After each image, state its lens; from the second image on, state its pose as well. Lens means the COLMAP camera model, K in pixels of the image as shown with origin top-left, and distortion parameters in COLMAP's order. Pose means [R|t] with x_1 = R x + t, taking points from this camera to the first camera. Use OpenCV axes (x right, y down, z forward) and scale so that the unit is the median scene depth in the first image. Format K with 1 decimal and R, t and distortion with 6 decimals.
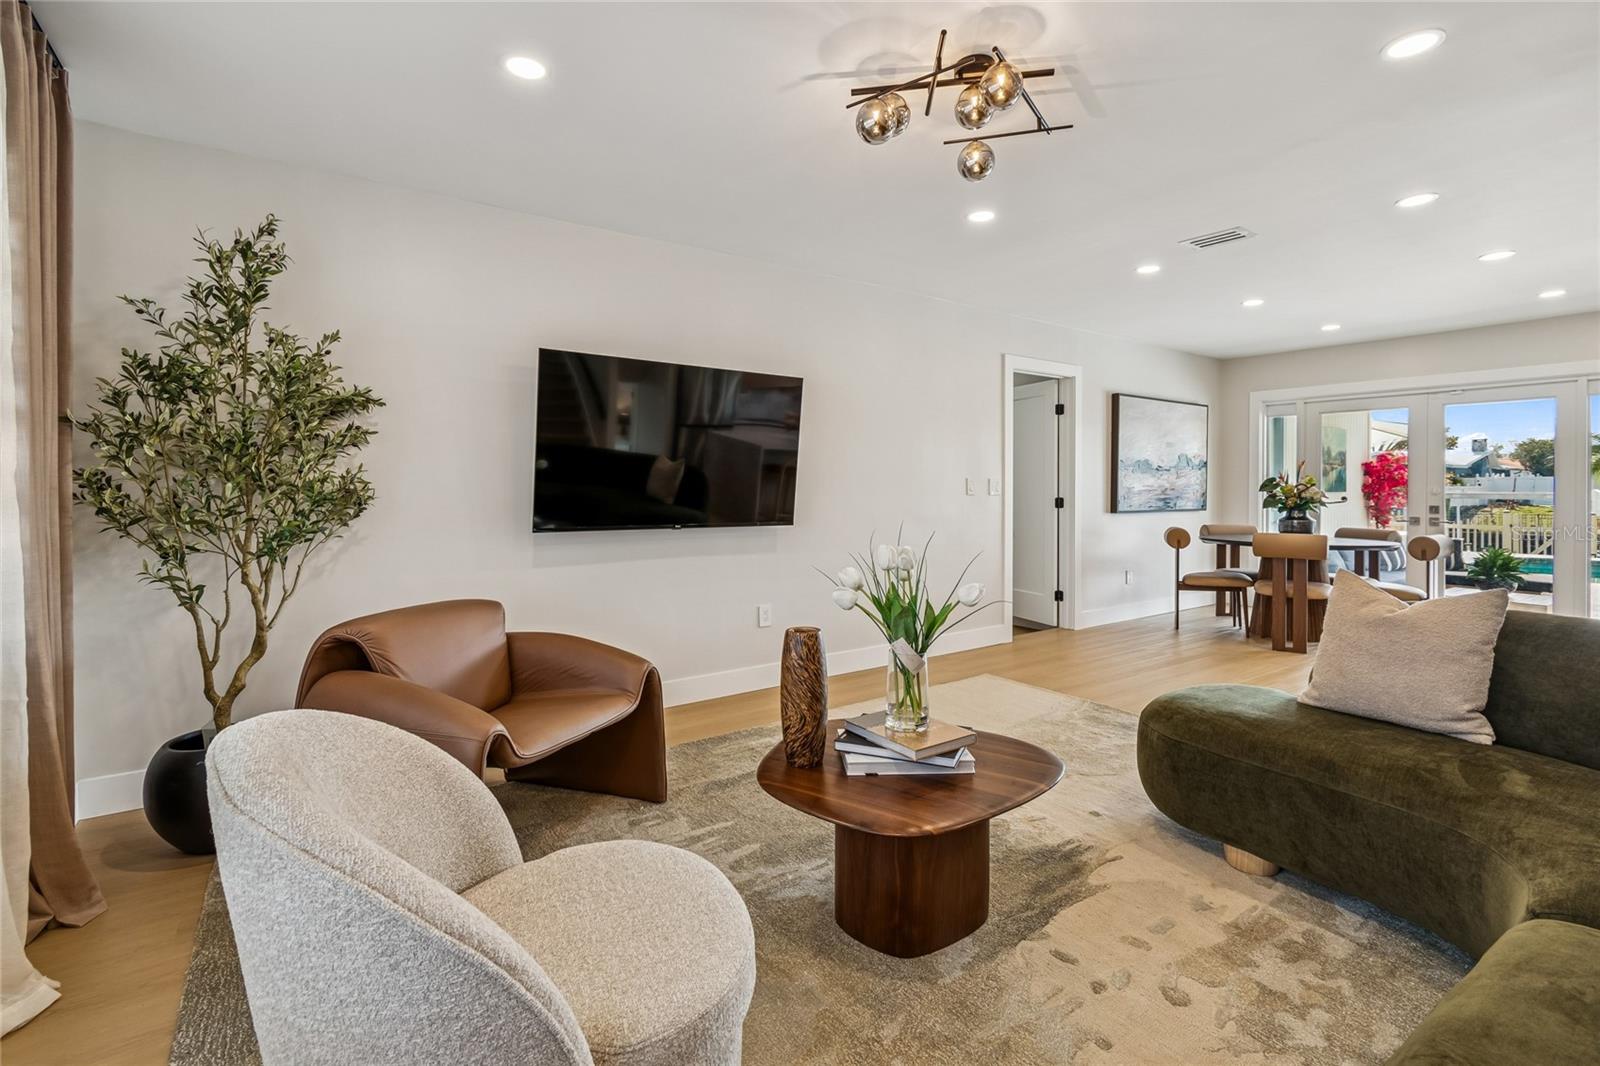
lens RADIAL K [[708.8, 0, 787.5], [0, 708.8, 502.1], [0, 0, 1]] dist [-0.001171, -0.000989]
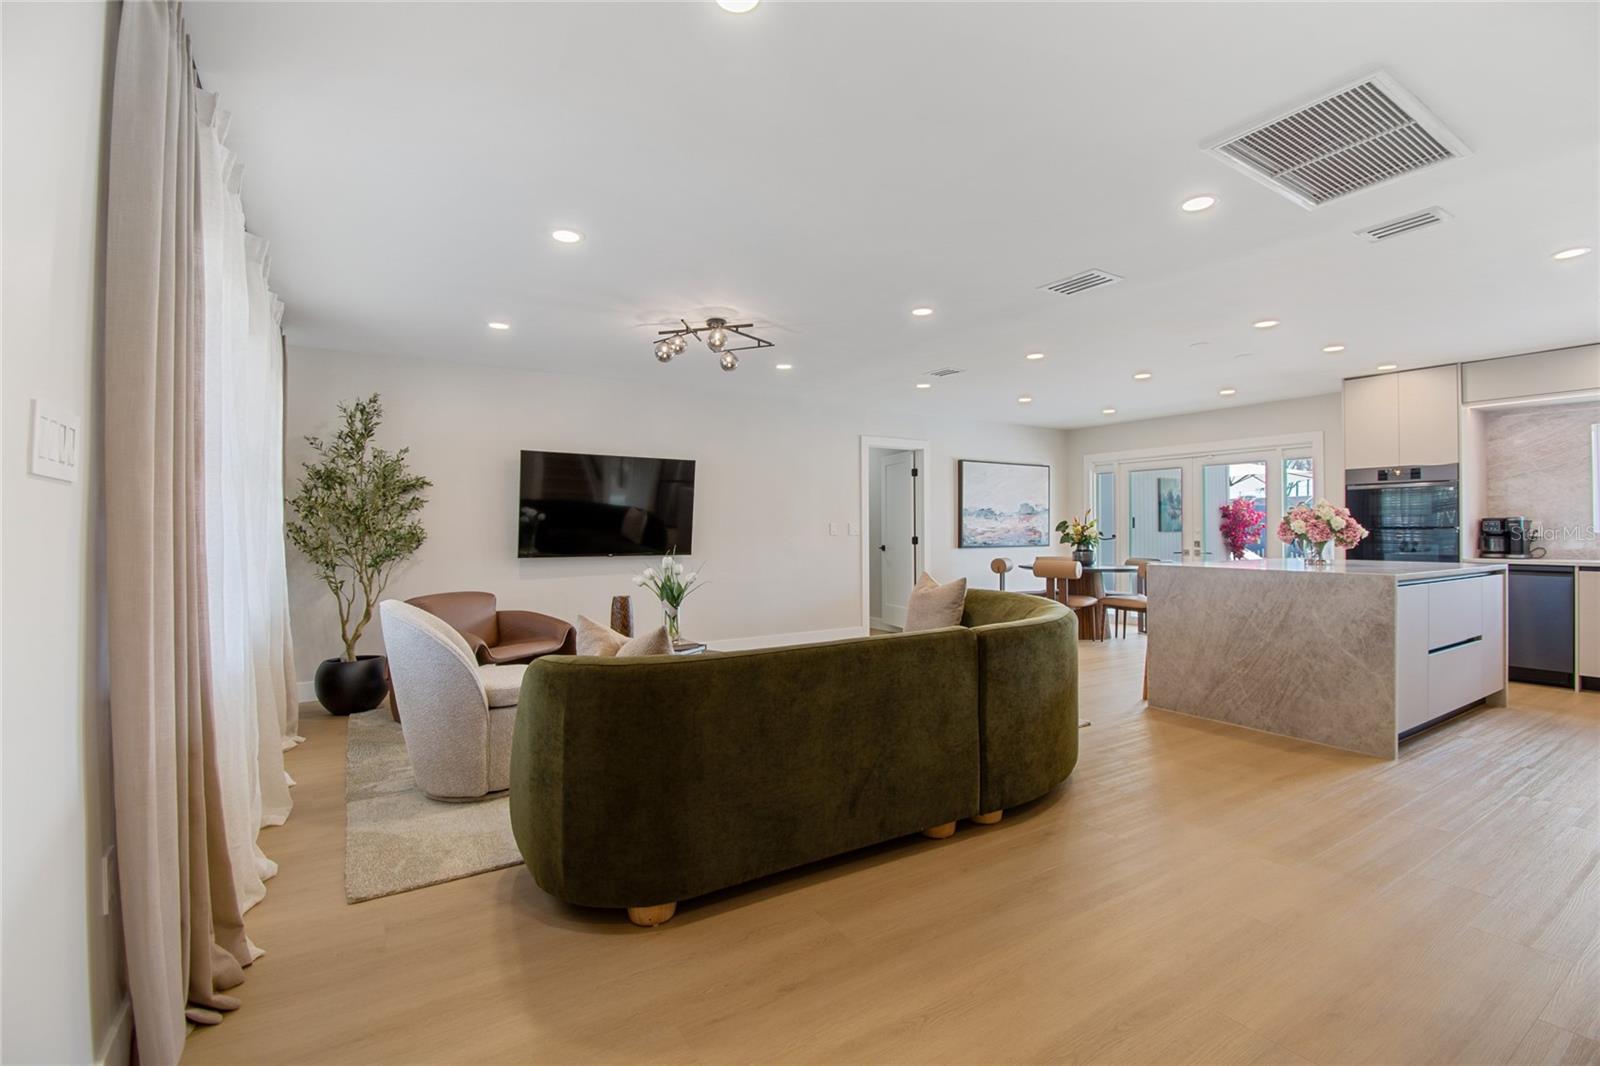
lens RADIAL K [[708.8, 0, 801.1], [0, 708.8, 534.3], [0, 0, 1]] dist [-0.001171, -0.000989]
pose [[0.999001, -0.005730, -0.044326, 0.493611], [0.005050, 0.999868, -0.015440, 0.020085], [0.044408, 0.015201, 0.998898, -0.835551]]
